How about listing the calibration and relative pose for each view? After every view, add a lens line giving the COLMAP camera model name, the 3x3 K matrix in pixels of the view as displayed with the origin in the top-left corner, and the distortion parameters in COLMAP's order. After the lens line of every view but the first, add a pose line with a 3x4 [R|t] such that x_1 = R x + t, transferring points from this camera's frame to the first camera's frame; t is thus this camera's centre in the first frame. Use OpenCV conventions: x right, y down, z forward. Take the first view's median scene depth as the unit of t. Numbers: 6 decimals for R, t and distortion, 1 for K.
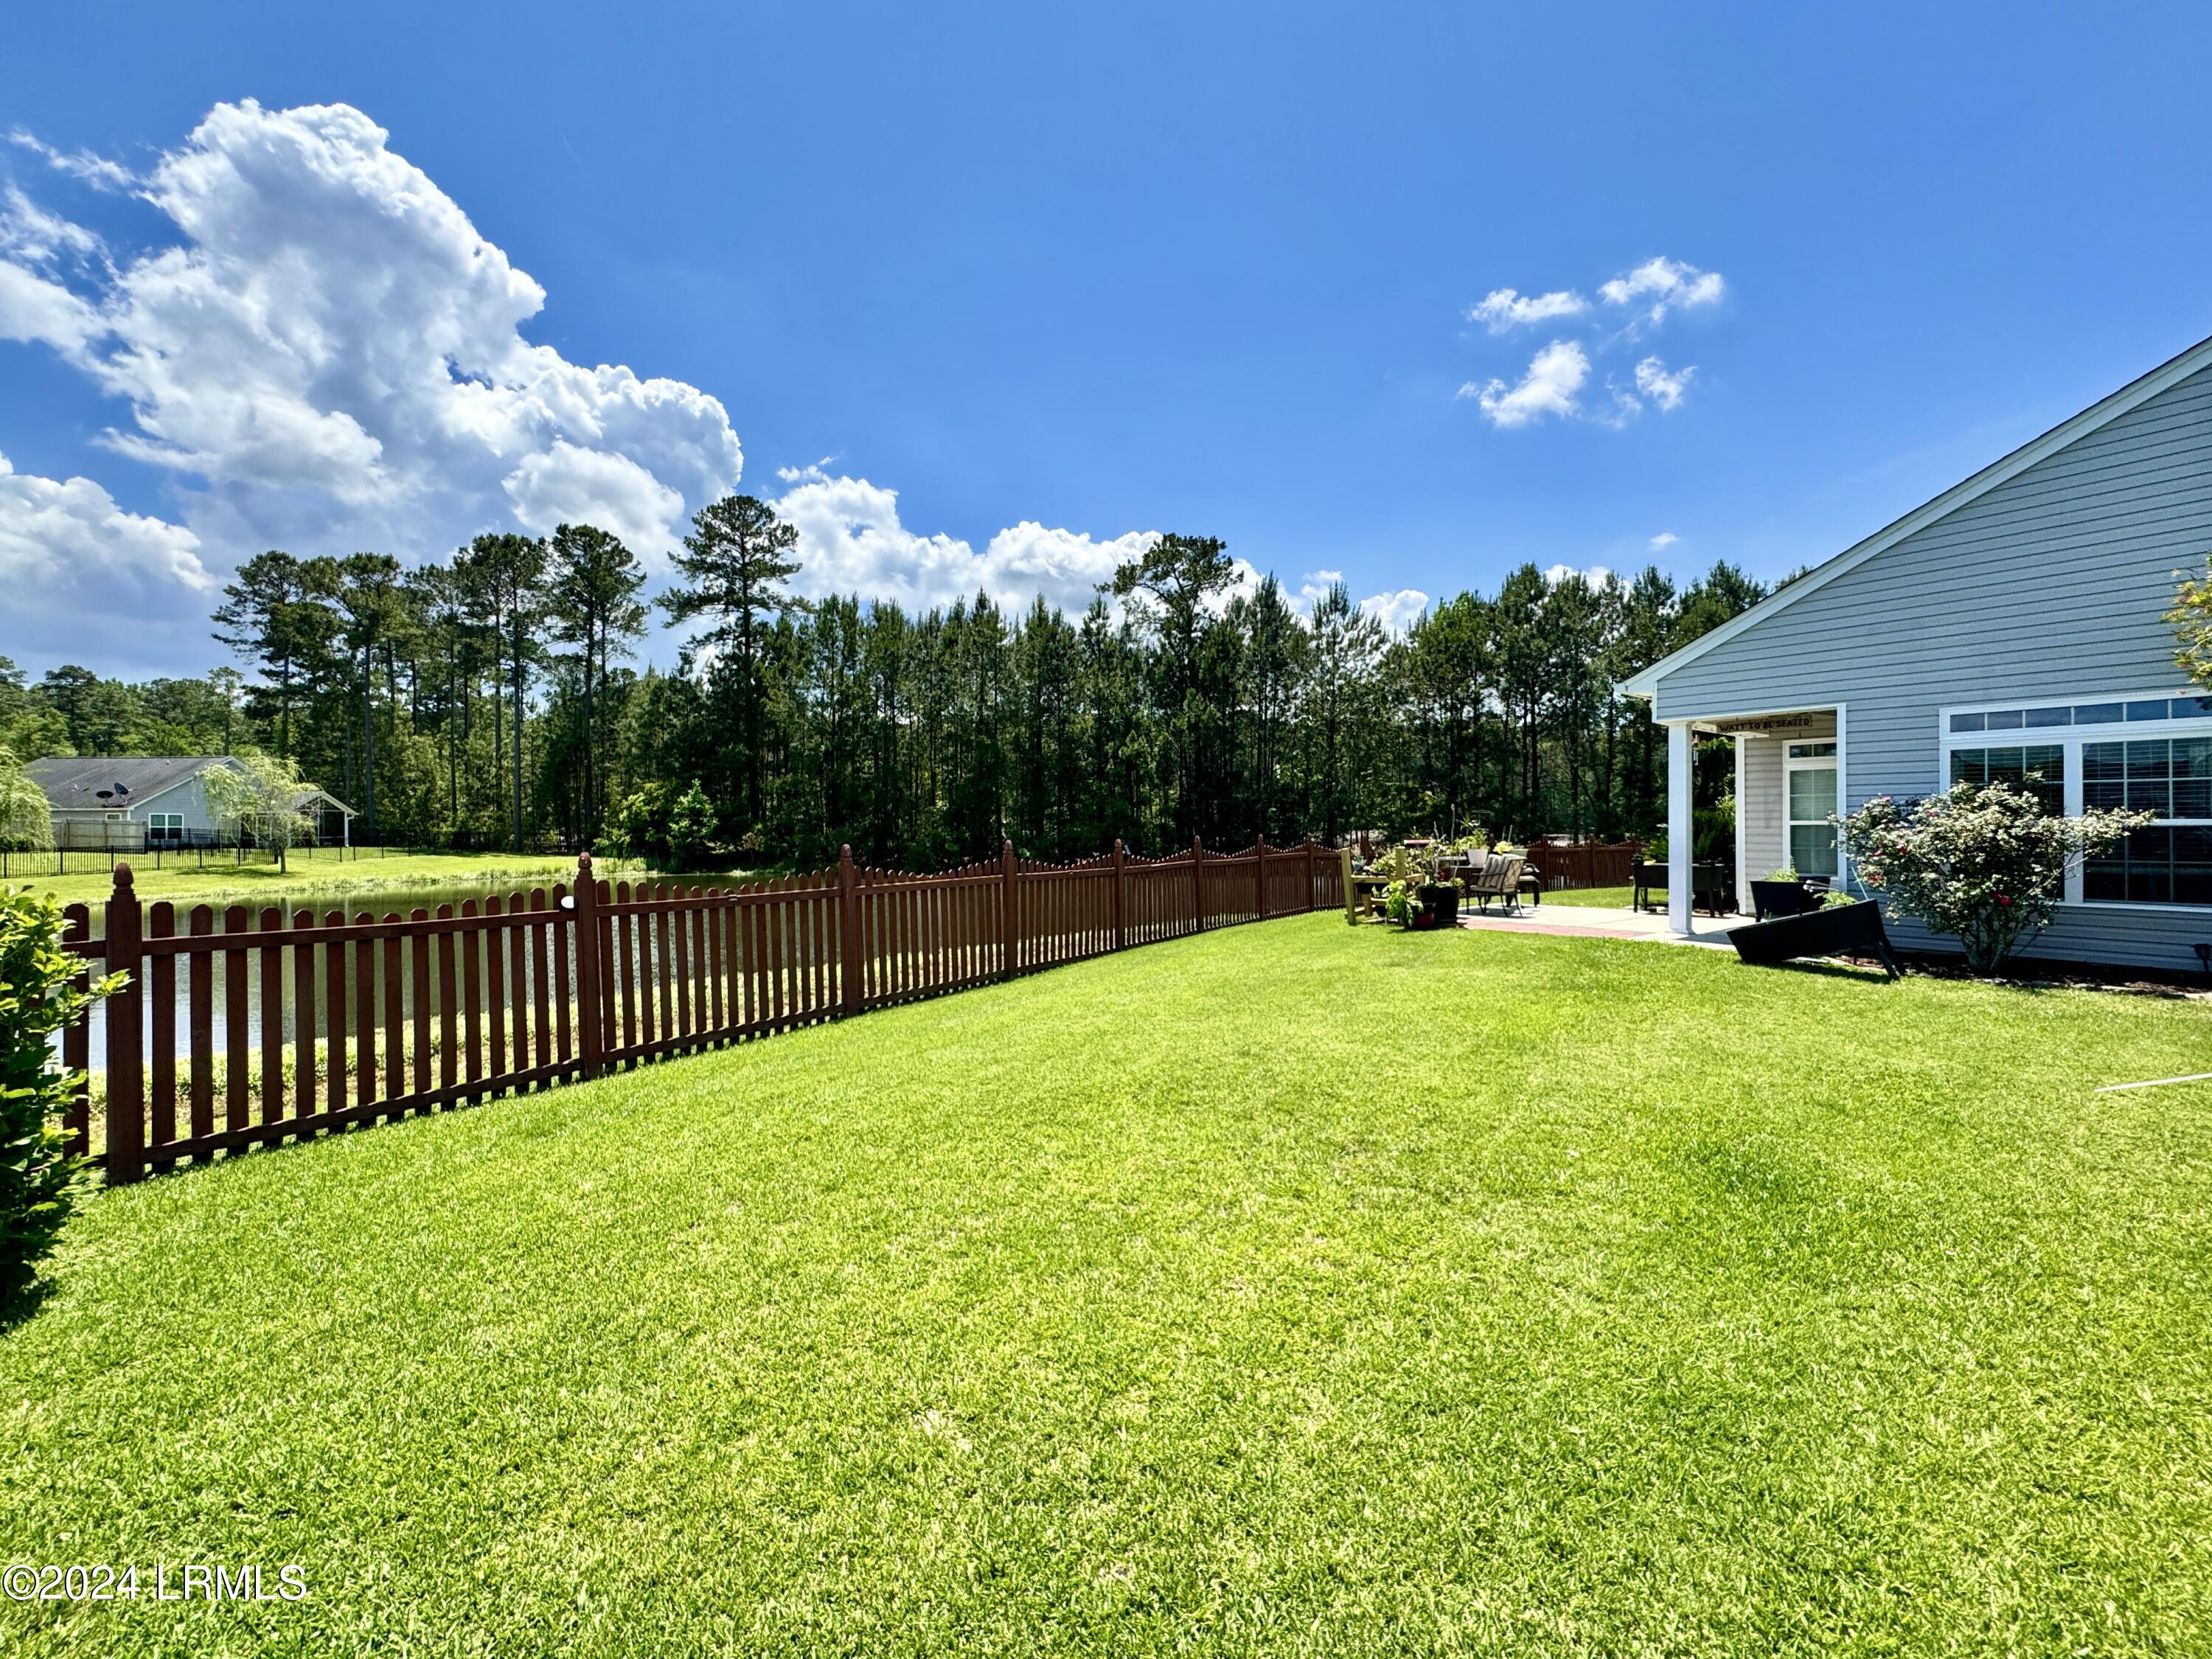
lens RADIAL K [[889.7, 0, 1106.0], [0, 889.7, 829.5], [0, 0, 1]] dist [-0.002182, 0.000091]
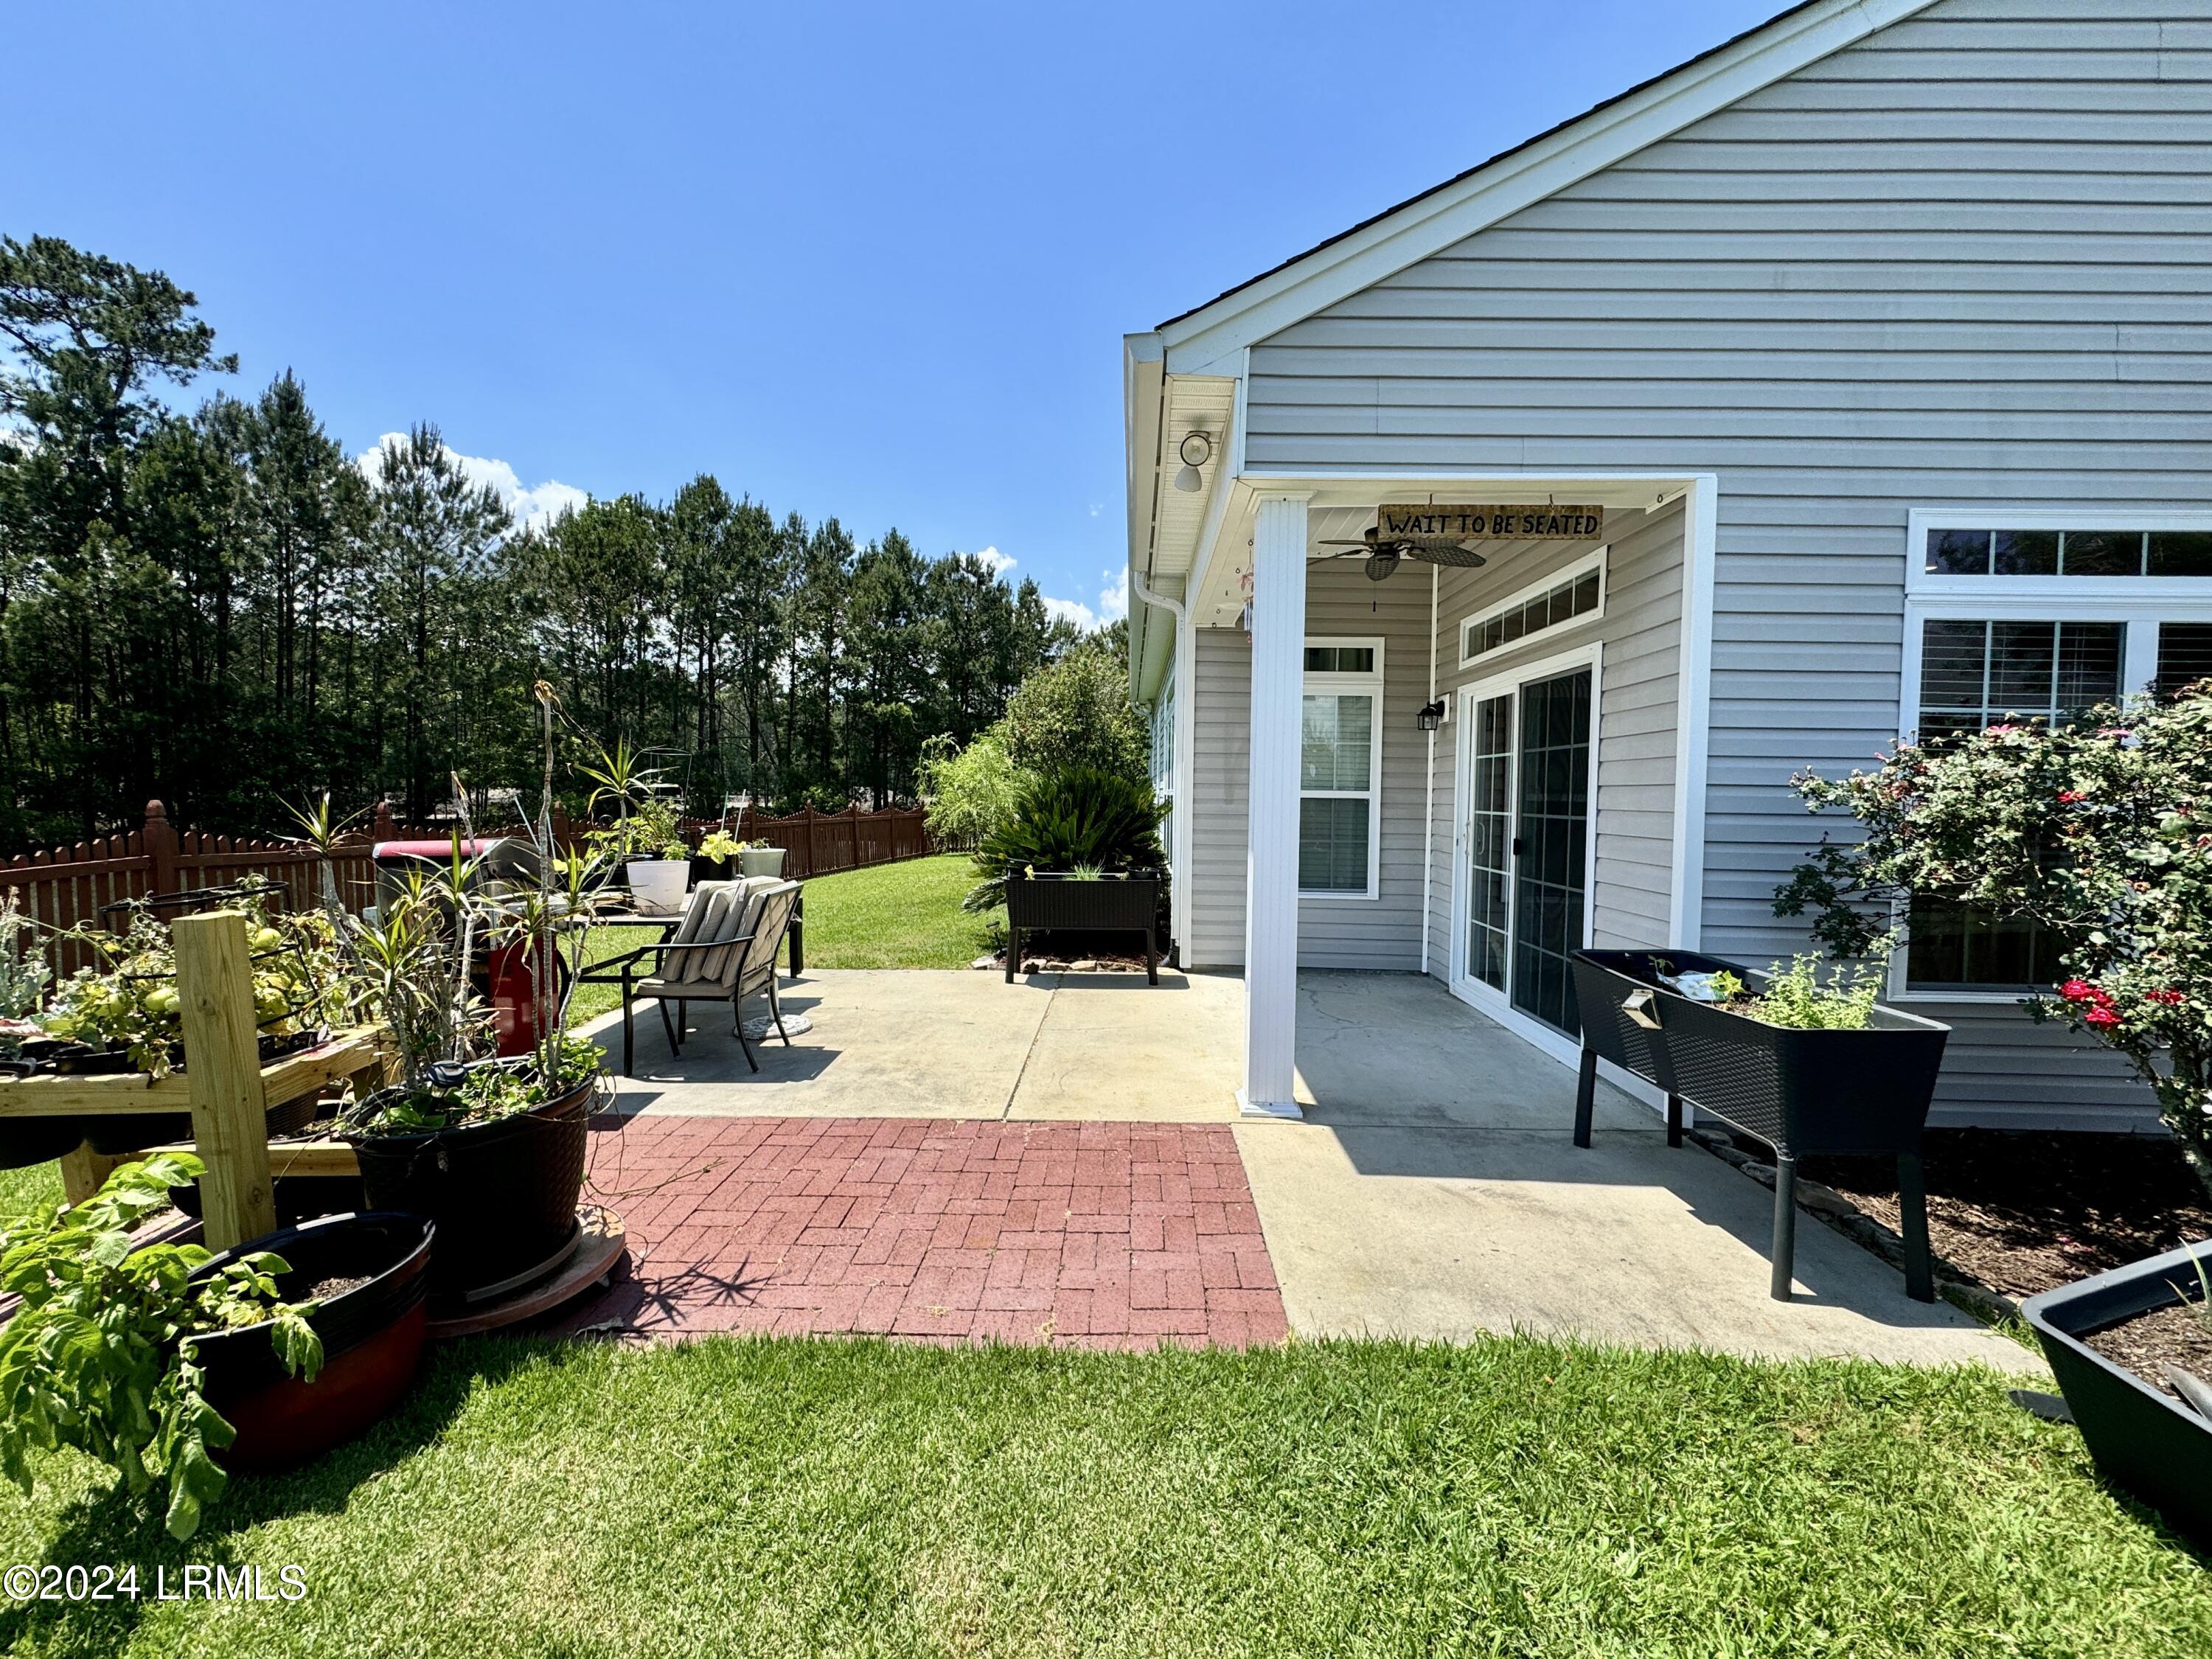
lens RADIAL K [[881.8, 0, 1104.6], [0, 881.8, 826.4], [0, 0, 1]] dist [-0.000797, 0.000270]
pose [[0.638588, -0.018992, 0.769314, 0.068096], [-0.012814, 0.999294, 0.035306, -0.001179], [-0.769442, -0.032404, 0.637894, 0.166352]]
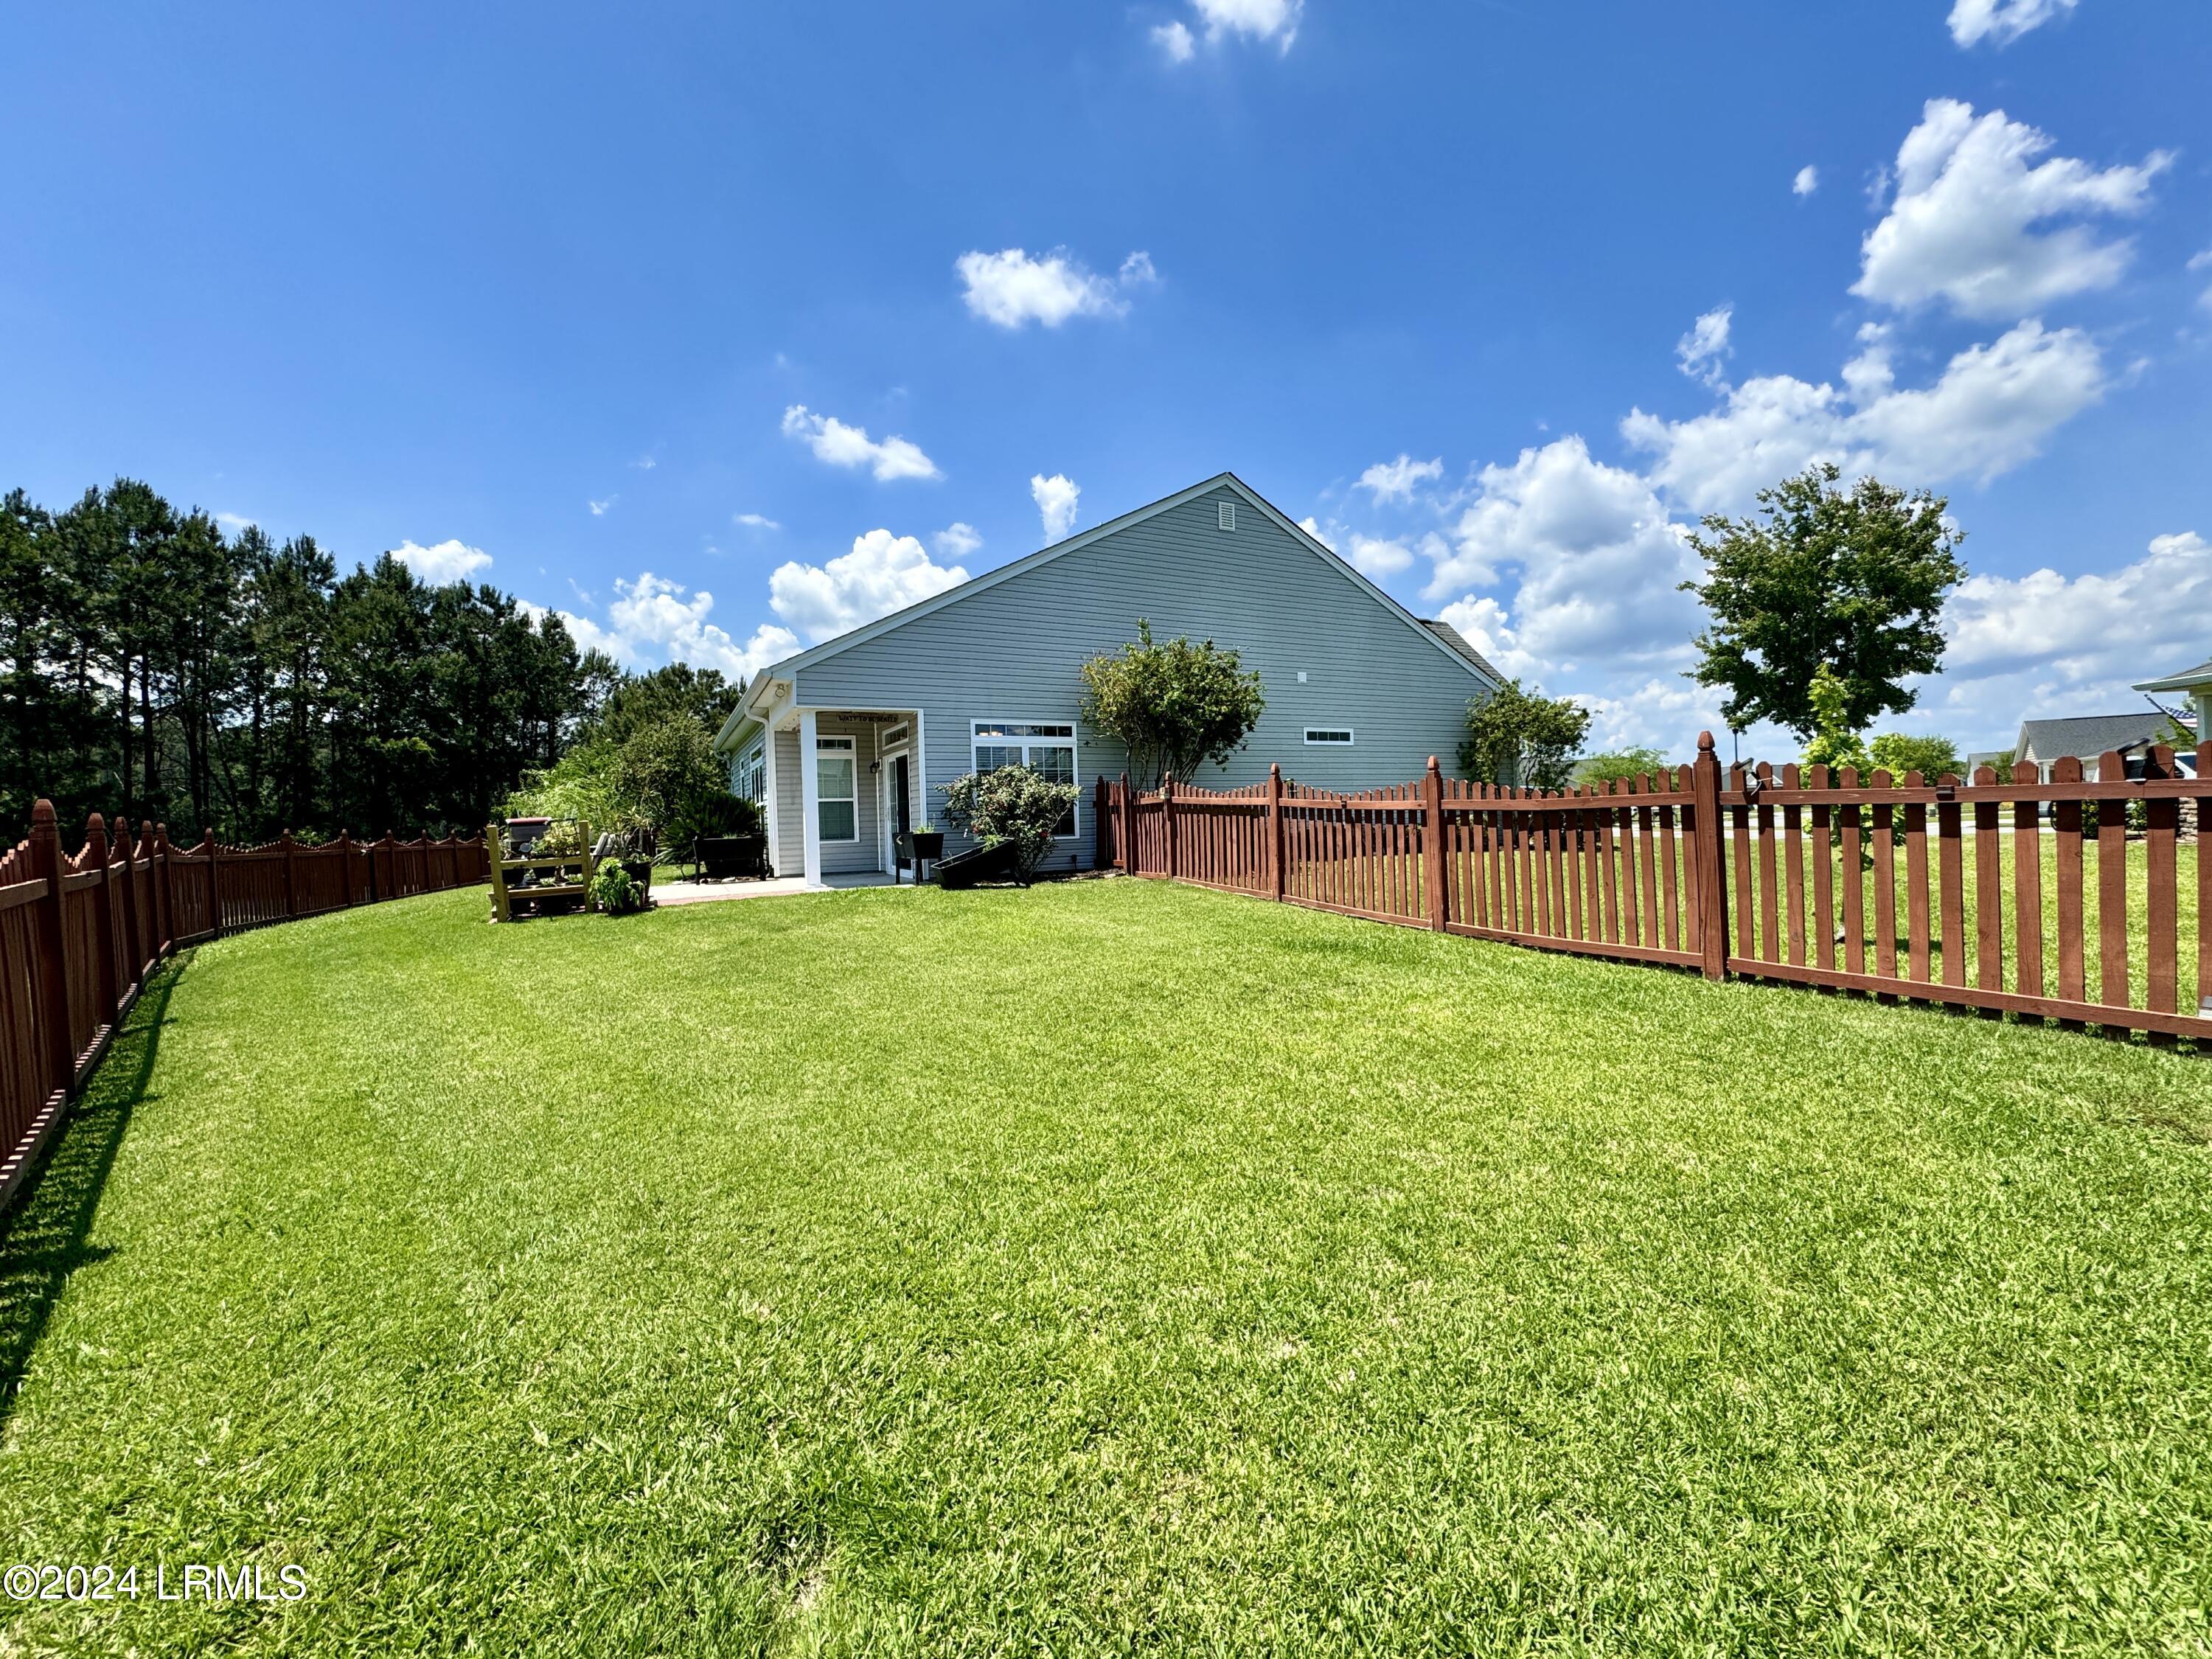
lens RADIAL K [[881.8, 0, 1104.6], [0, 881.8, 826.4], [0, 0, 1]] dist [-0.000797, 0.000270]
pose [[0.193123, -0.017242, 0.981023, -0.085638], [0.033603, 0.999375, 0.010950, 0.006685], [-0.980599, 0.030851, 0.193582, 0.078165]]
